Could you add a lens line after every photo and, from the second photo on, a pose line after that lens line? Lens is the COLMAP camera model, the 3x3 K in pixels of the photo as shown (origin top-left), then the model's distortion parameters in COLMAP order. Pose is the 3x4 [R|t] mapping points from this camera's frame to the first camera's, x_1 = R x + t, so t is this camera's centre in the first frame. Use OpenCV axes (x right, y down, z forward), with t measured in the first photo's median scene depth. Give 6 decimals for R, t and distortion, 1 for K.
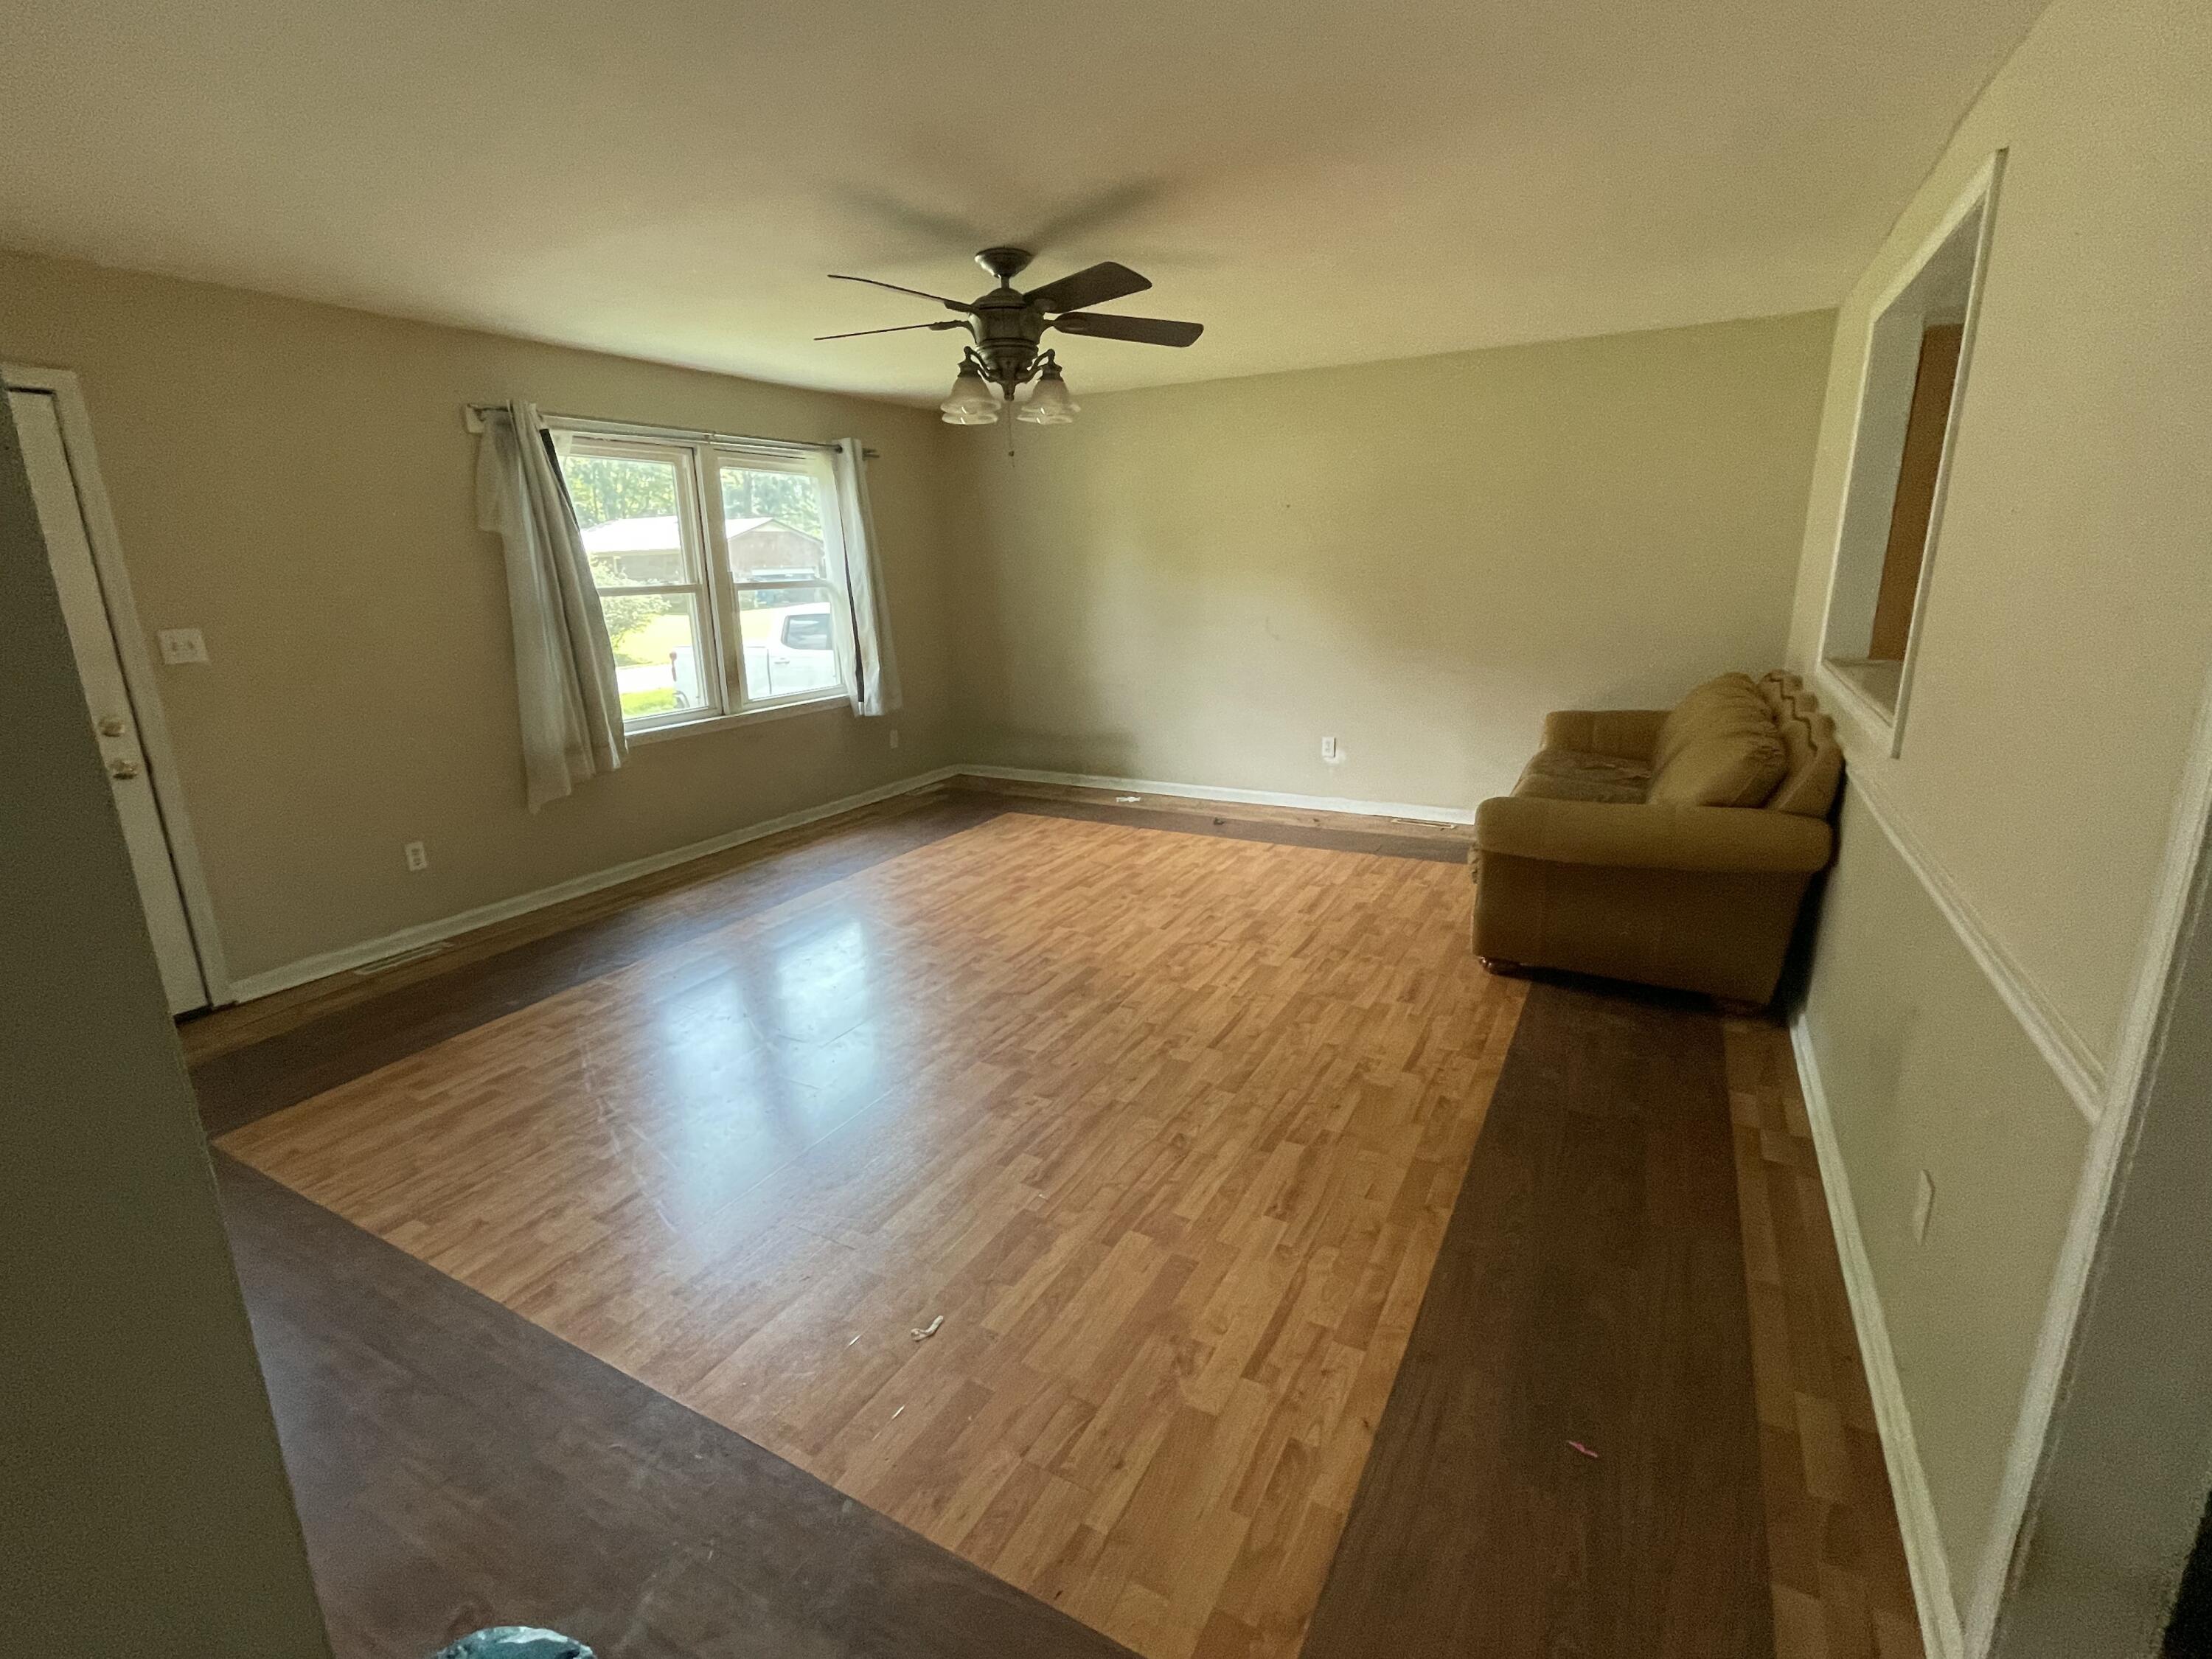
lens RADIAL K [[990.7, 0, 1106.0], [0, 990.7, 829.5], [0, 0, 1]] dist [0.000883, -0.000037]
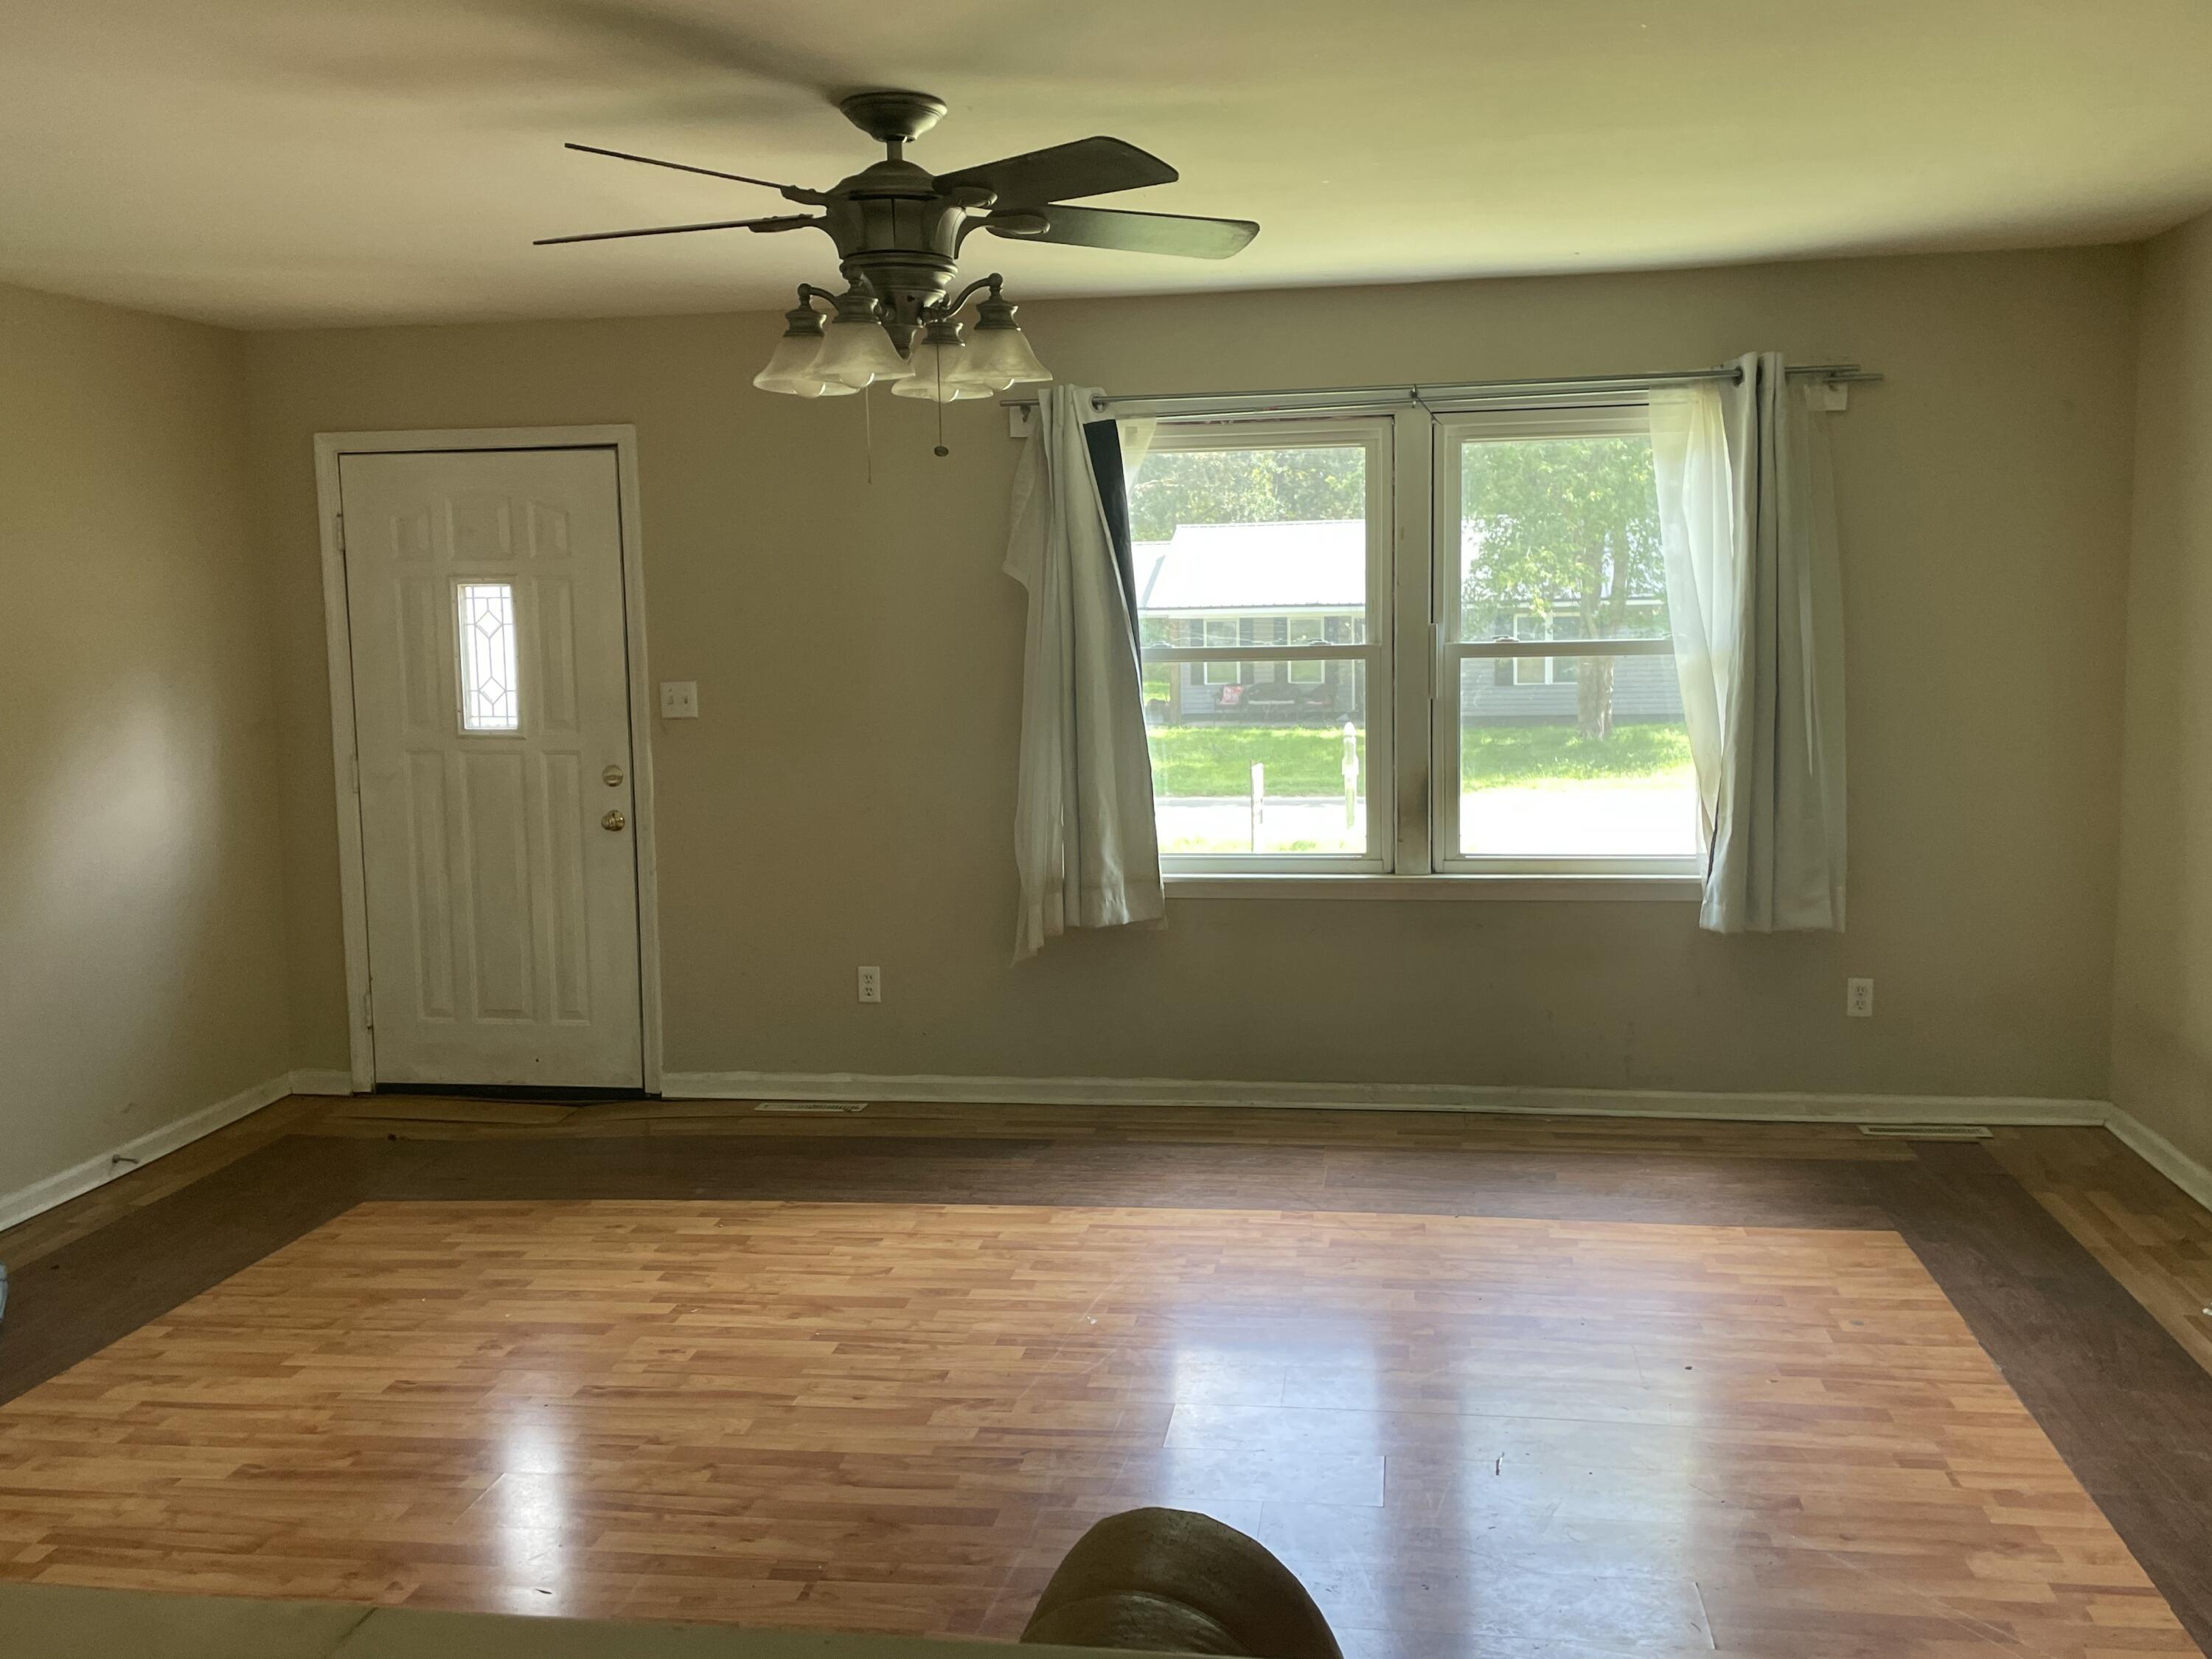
lens RADIAL K [[1881.8, 0, 1106.0], [0, 1881.8, 829.5], [0, 0, 1]] dist [0.107538, -0.164373]
pose [[0.363451, 0.131508, -0.922284, 0.652501], [-0.235177, 0.970875, 0.045759, -0.185510], [0.901440, 0.200269, 0.383794, 0.542659]]
